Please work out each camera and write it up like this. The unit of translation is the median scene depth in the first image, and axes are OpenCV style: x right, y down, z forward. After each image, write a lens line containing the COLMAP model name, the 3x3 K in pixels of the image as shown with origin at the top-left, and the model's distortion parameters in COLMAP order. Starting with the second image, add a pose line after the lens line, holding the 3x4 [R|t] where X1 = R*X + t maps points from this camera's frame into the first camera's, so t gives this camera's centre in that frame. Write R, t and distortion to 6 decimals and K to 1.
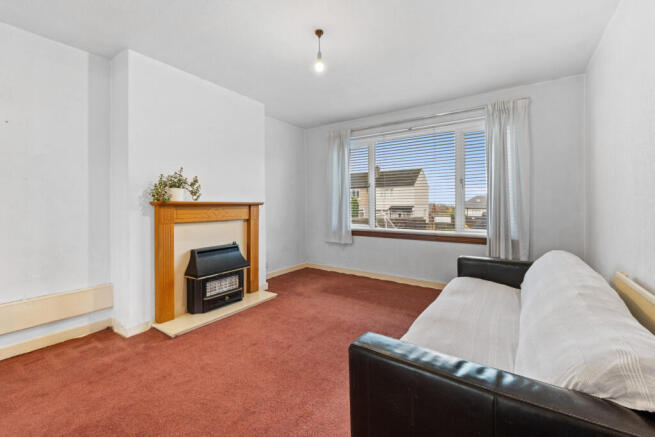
lens RADIAL K [[270.1, 0, 330.6], [0, 270.1, 204.9], [0, 0, 1]] dist [-0.000605, -0.000027]
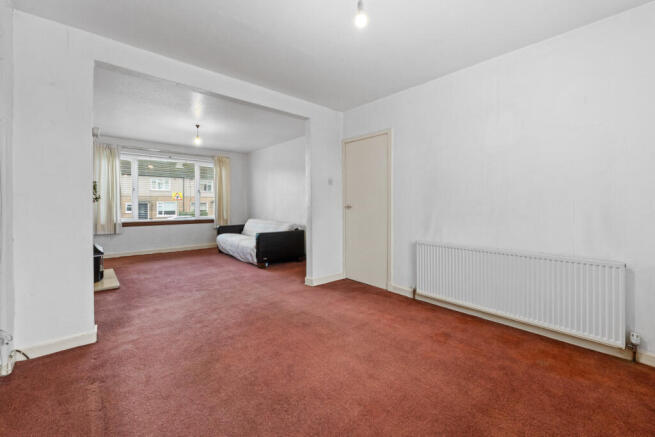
lens RADIAL K [[270.1, 0, 330.6], [0, 270.1, 204.9], [0, 0, 1]] dist [-0.000605, -0.000027]
pose [[0.222196, -0.001065, 0.975001, -1.082806], [-0.008080, 0.999963, 0.002933, -0.005374], [-0.974968, -0.008530, 0.222179, -0.306095]]
